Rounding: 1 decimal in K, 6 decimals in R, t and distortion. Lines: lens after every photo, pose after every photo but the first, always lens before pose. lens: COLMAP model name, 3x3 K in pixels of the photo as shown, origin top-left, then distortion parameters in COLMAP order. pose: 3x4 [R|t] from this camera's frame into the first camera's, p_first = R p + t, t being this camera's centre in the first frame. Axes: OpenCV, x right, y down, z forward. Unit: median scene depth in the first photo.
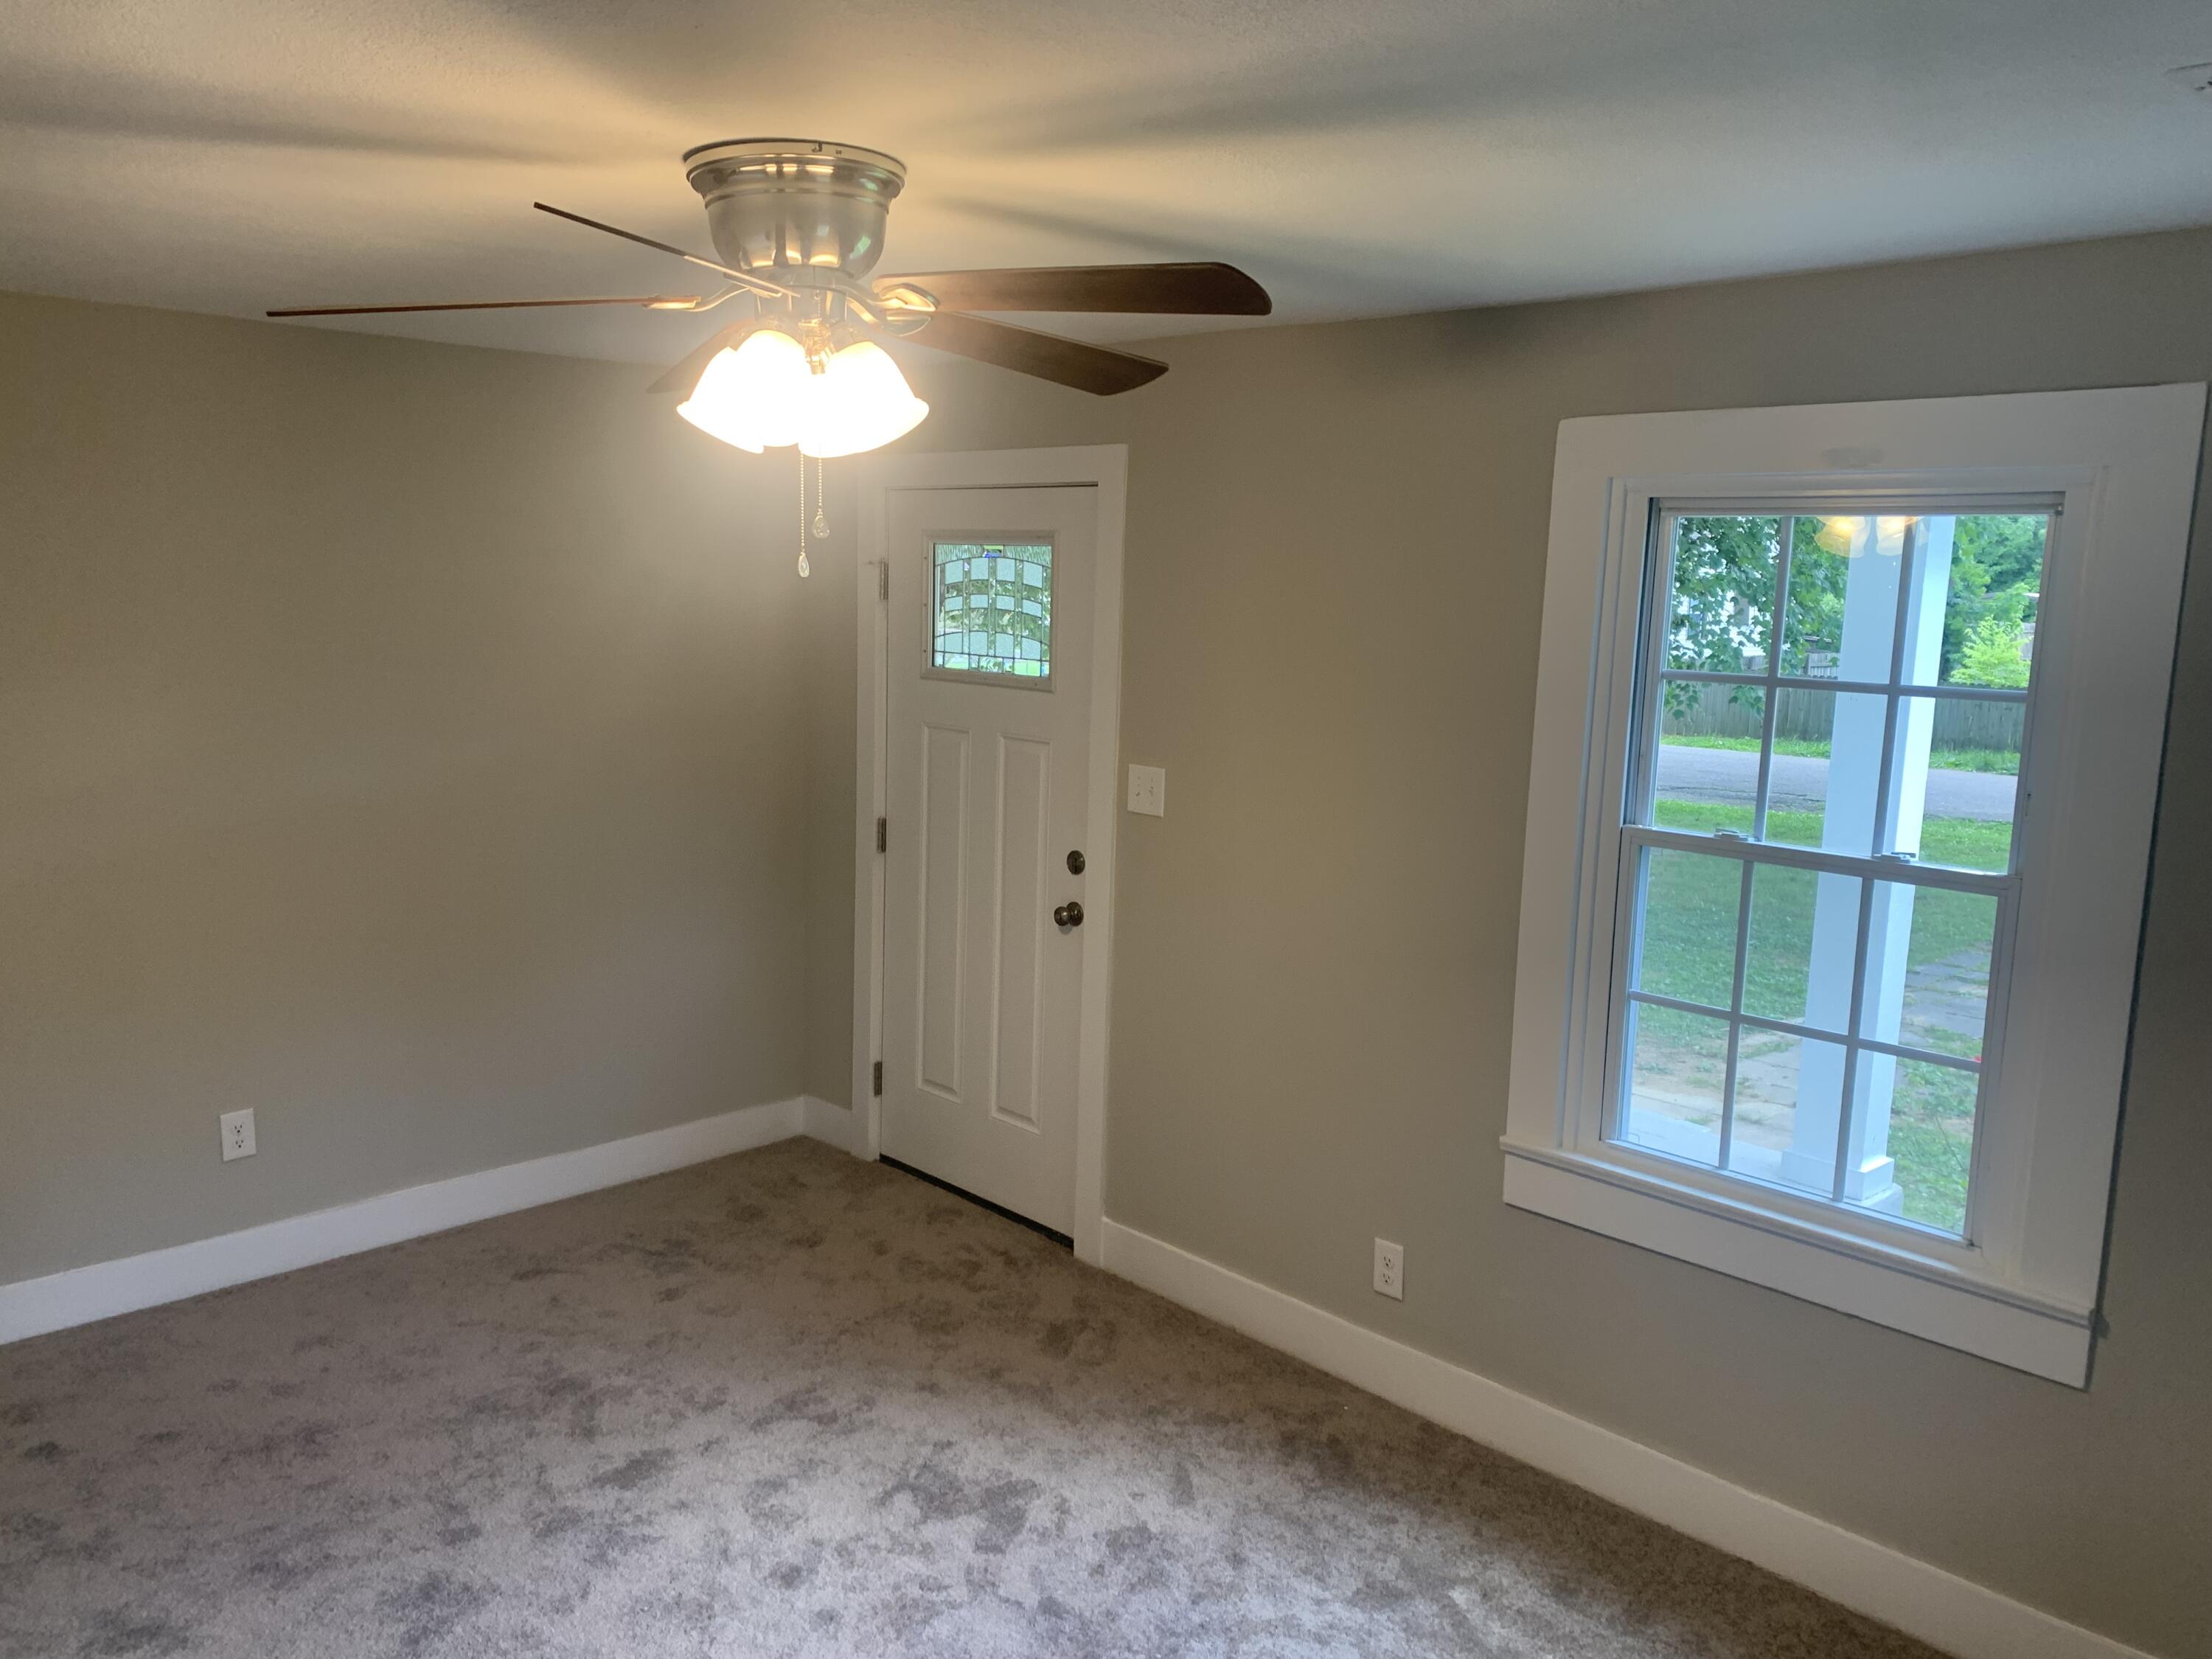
lens RADIAL K [[1709.9, 0, 1093.7], [0, 1709.9, 849.3], [0, 0, 1]] dist [0.012647, 0.000734]
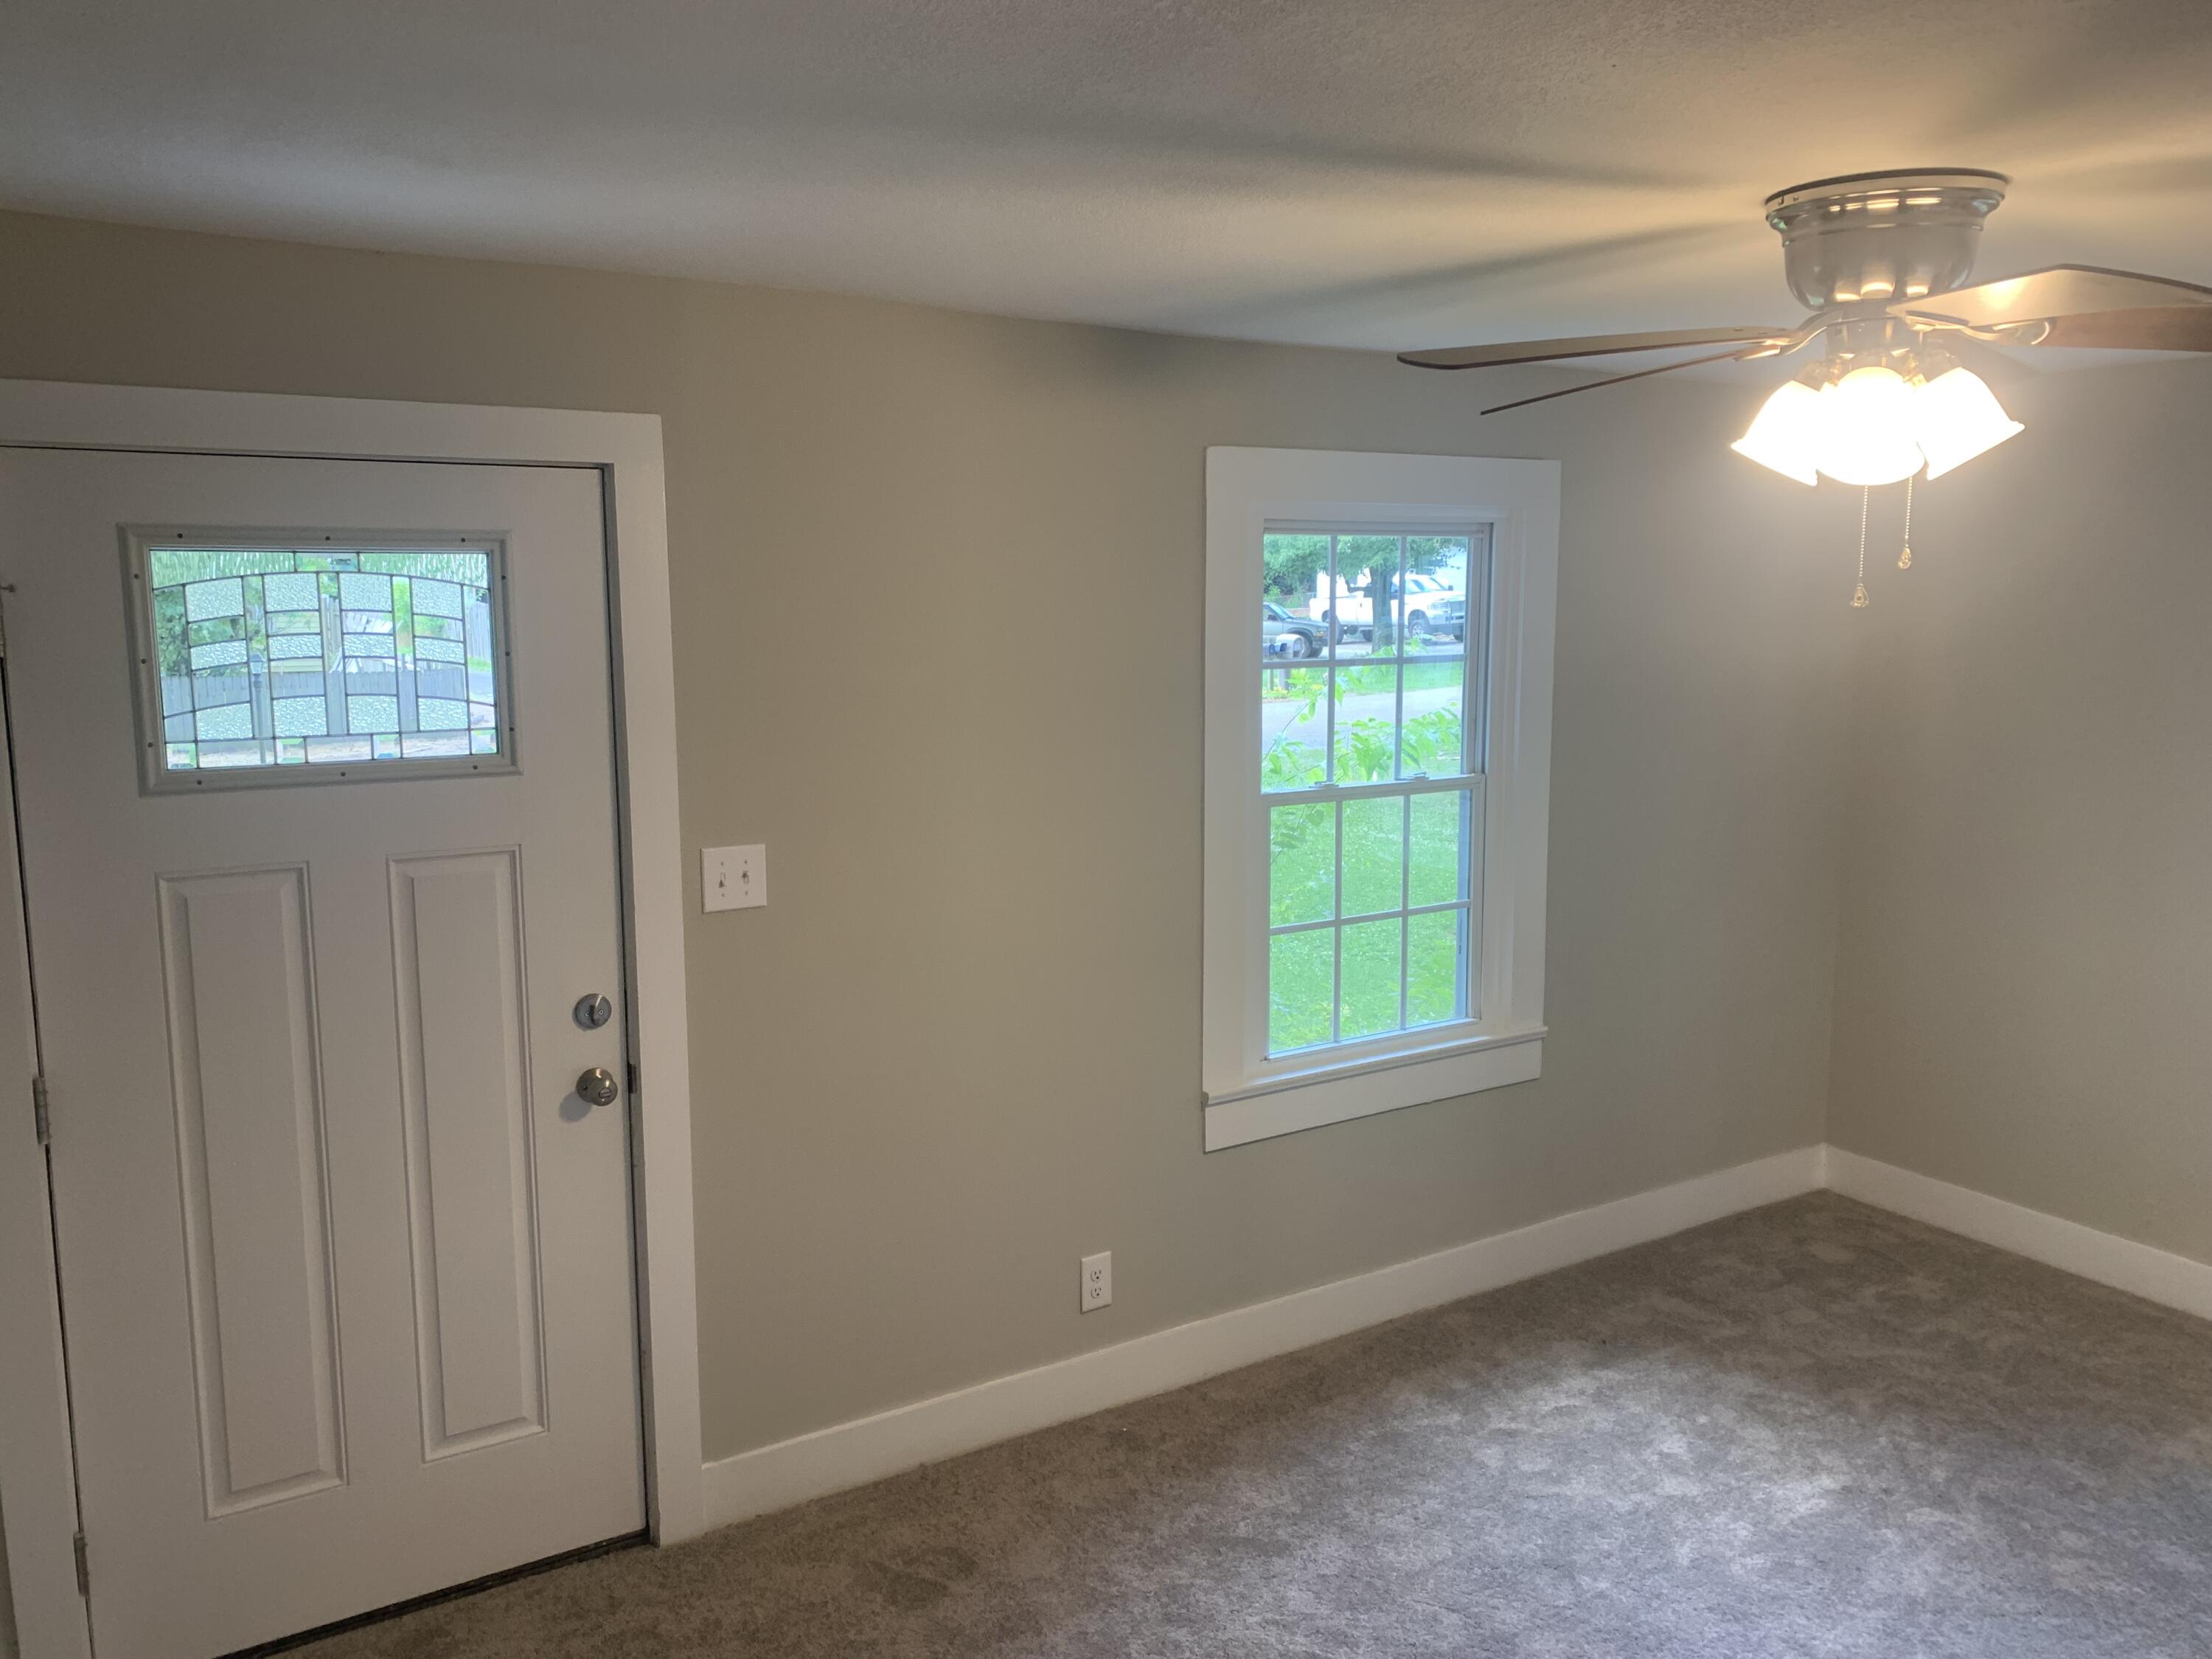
lens RADIAL K [[1701.0, 0, 1080.2], [0, 1701.0, 824.9], [0, 0, 1]] dist [0.016698, -0.007063]
pose [[0.178439, -0.163252, 0.970314, -0.701231], [0.160130, 0.977812, 0.135066, -0.140788], [-0.970834, 0.131275, 0.200621, 0.727396]]
